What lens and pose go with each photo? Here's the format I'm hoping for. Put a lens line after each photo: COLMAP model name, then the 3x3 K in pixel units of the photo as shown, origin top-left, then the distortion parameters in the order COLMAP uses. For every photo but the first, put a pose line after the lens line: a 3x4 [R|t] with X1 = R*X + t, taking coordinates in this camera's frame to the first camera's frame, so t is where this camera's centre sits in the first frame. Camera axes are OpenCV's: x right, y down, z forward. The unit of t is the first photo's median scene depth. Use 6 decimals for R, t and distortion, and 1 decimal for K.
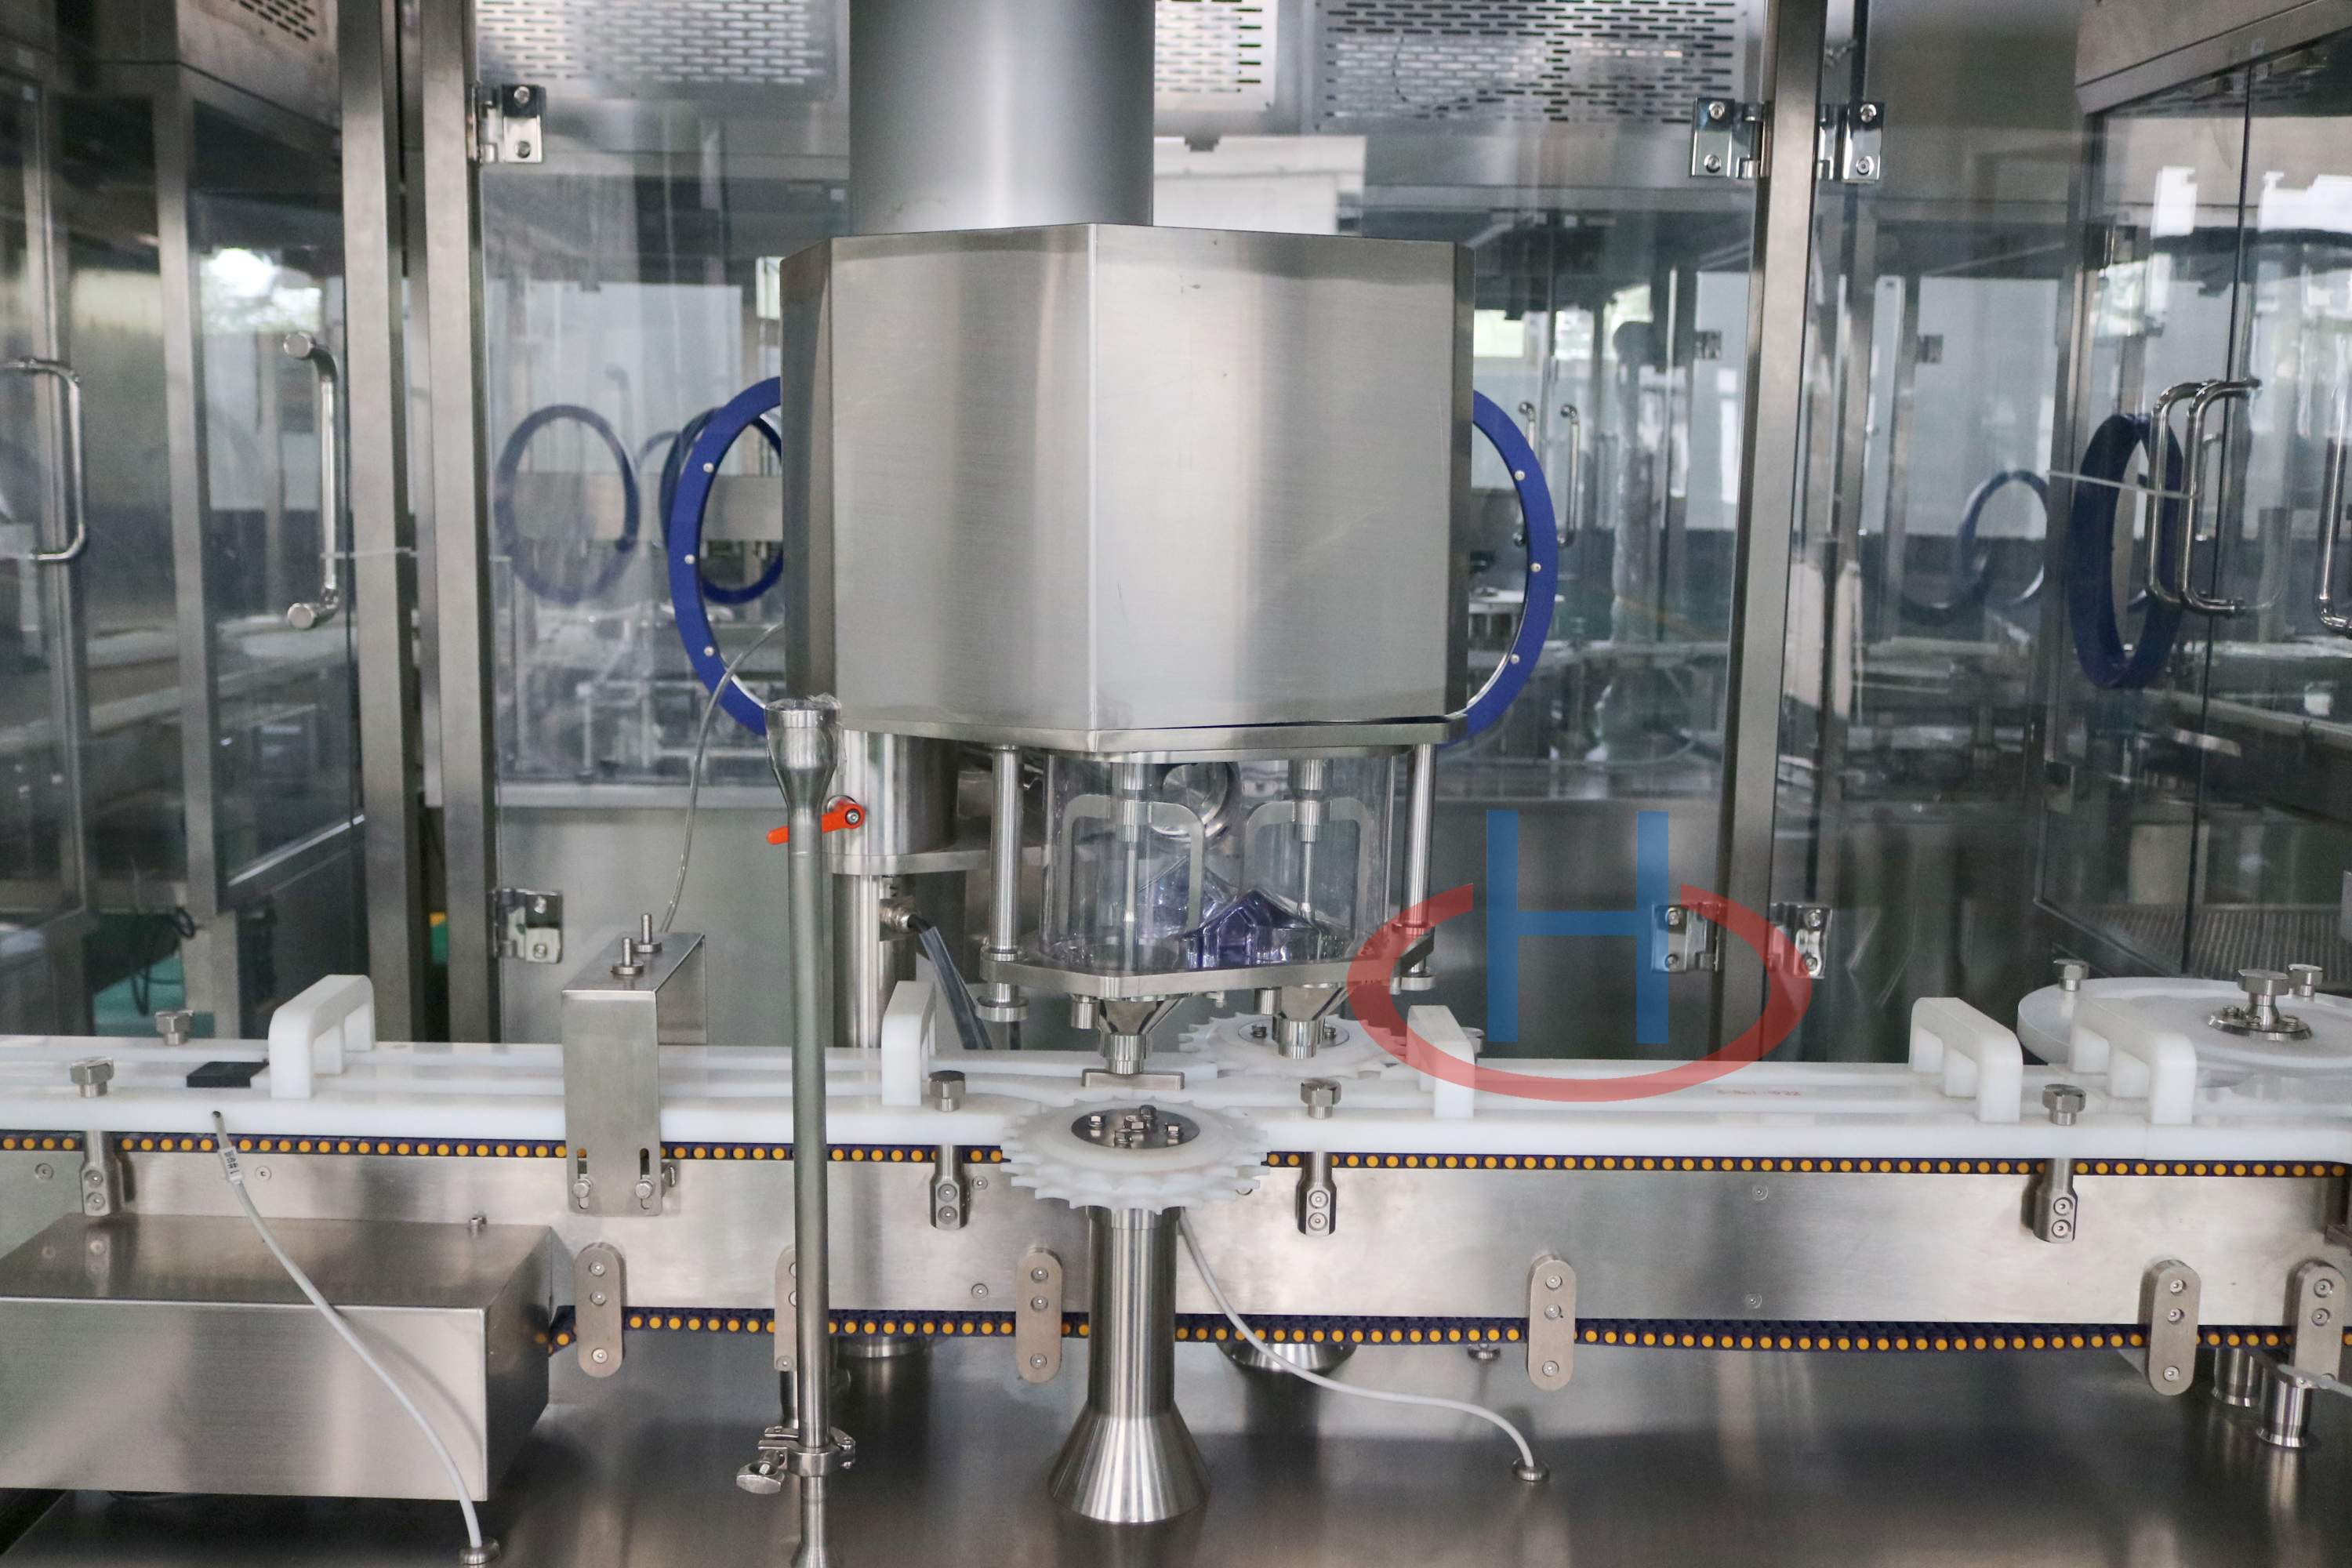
lens RADIAL K [[1971.9, 0, 1167.0], [0, 1971.9, 776.9], [0, 0, 1]] dist [-0.029330, 0.000308]
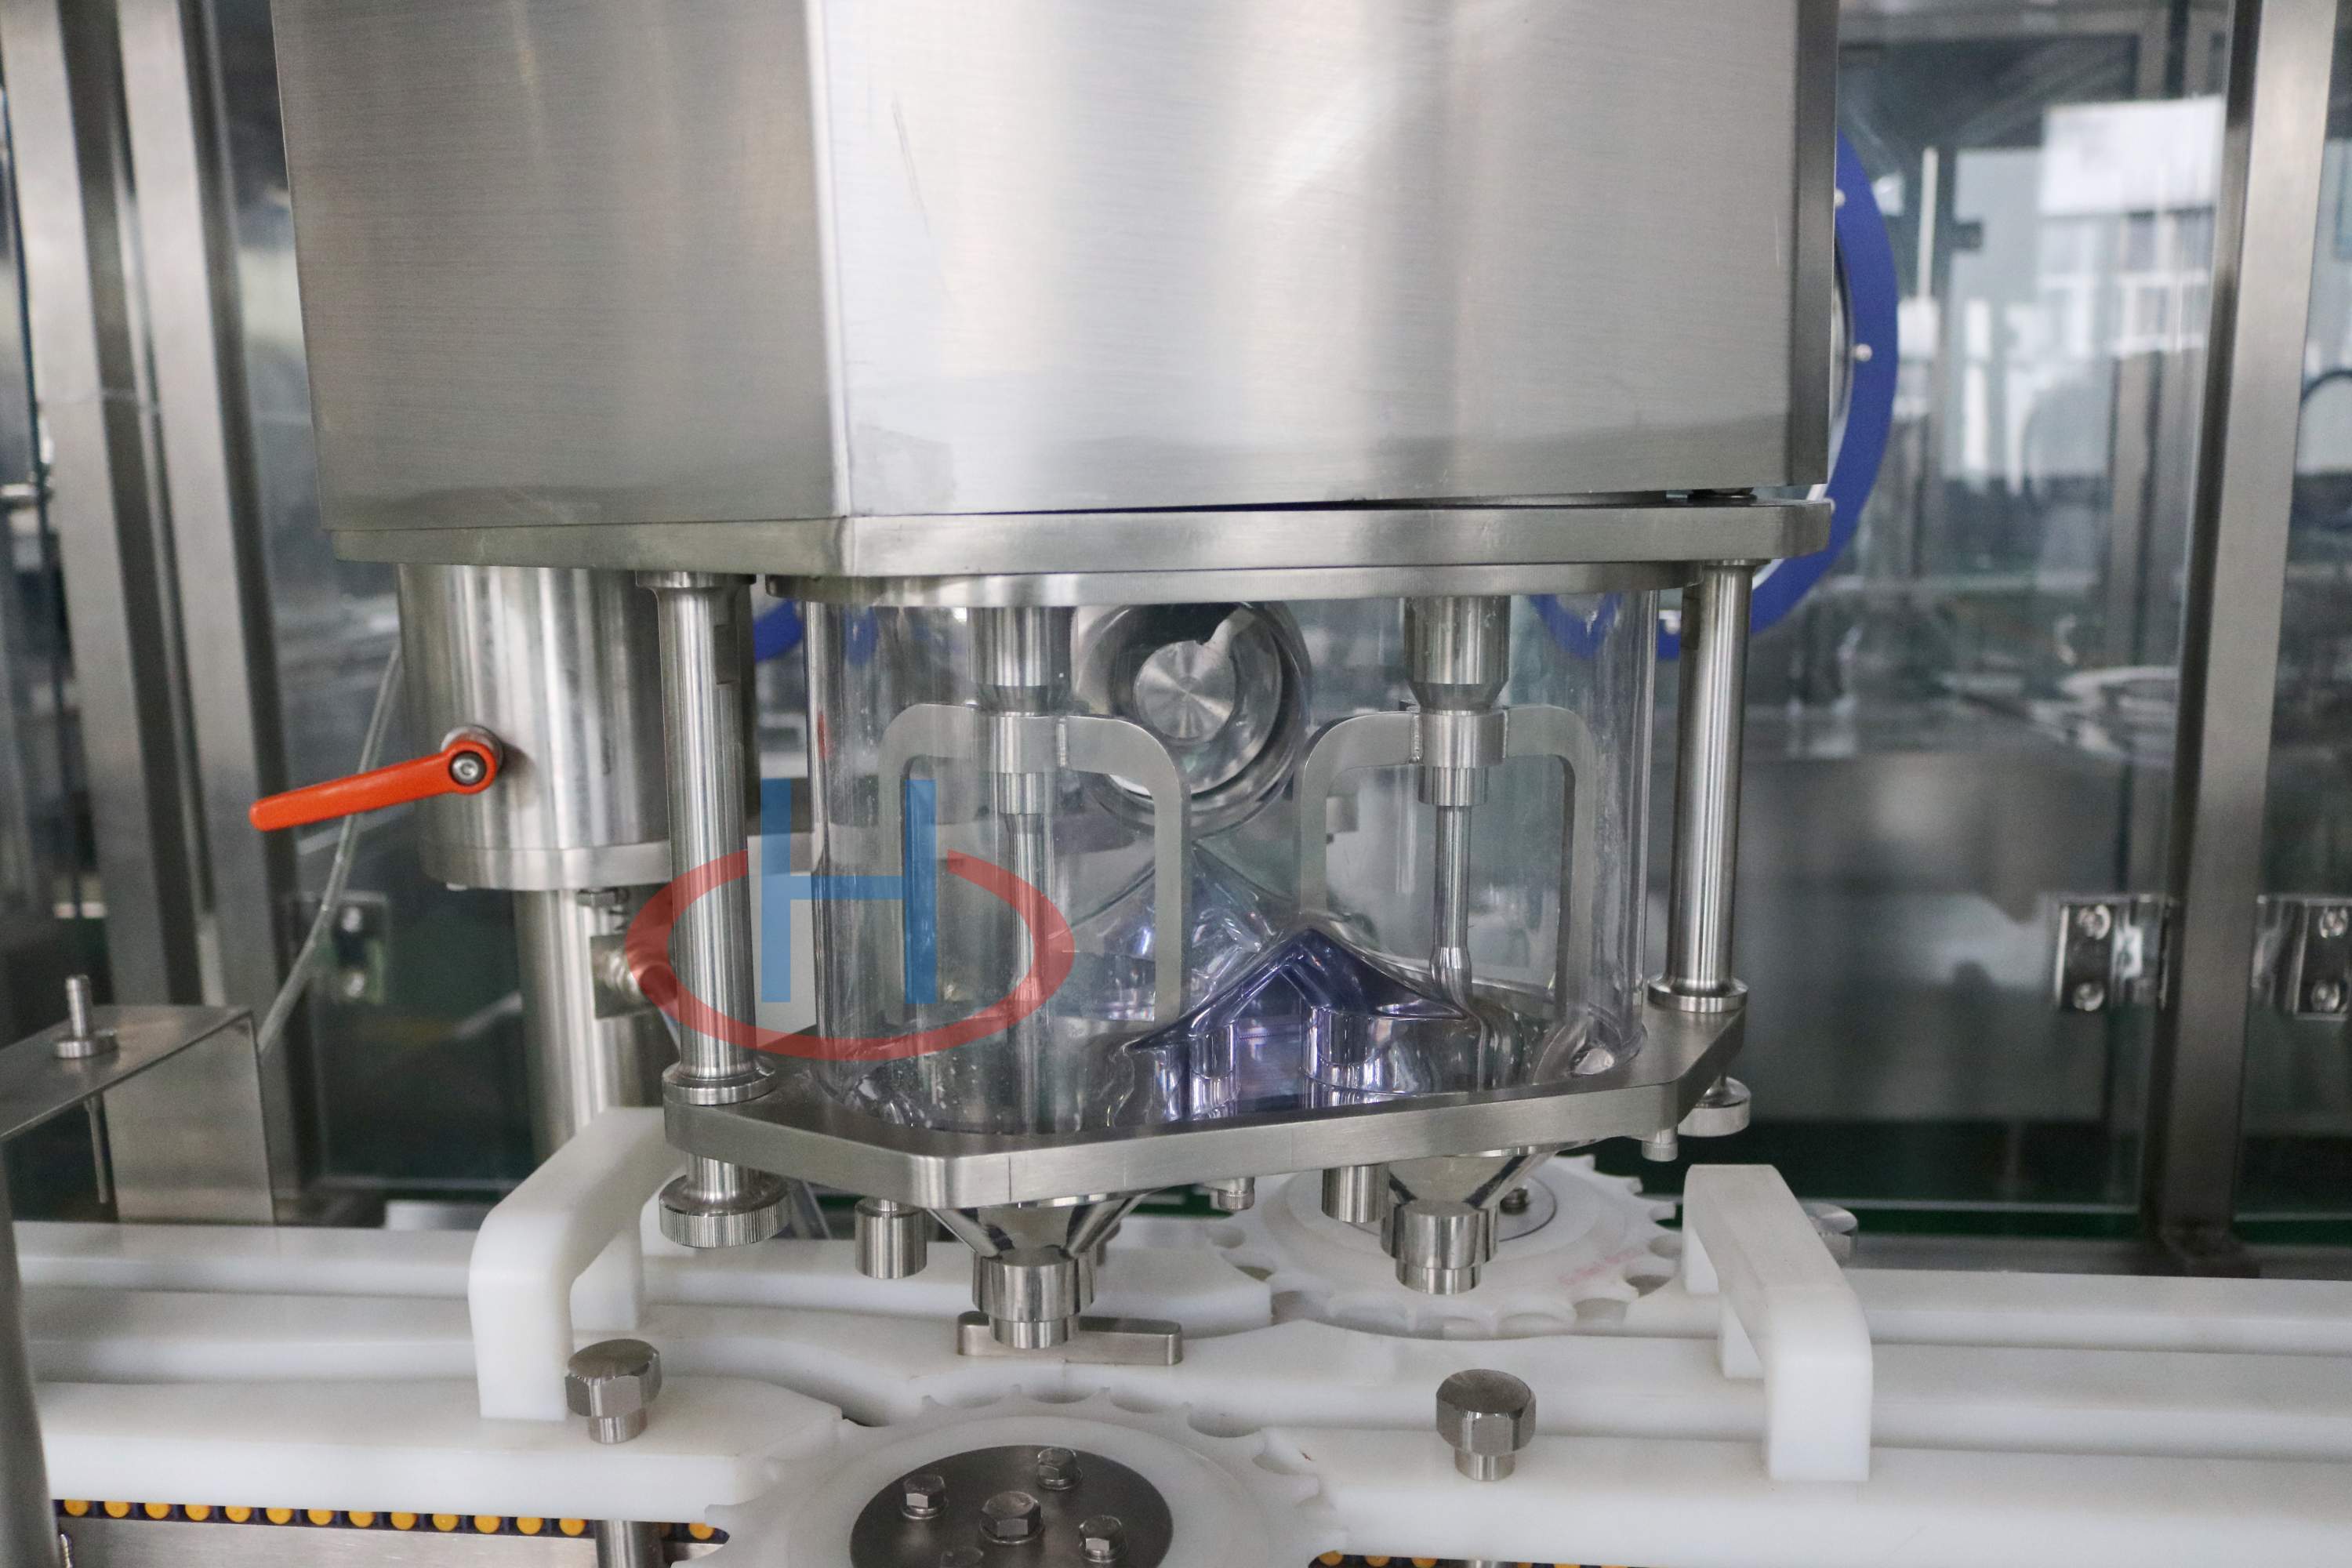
lens RADIAL K [[1971.9, 0, 1187.4], [0, 1971.9, 803.2], [0, 0, 1]] dist [-0.029330, 0.000308]
pose [[0.994966, -0.015938, -0.098940, 0.053912], [0.018715, 0.999455, 0.027198, 0.018469], [0.098453, -0.028912, 0.994722, 0.539349]]
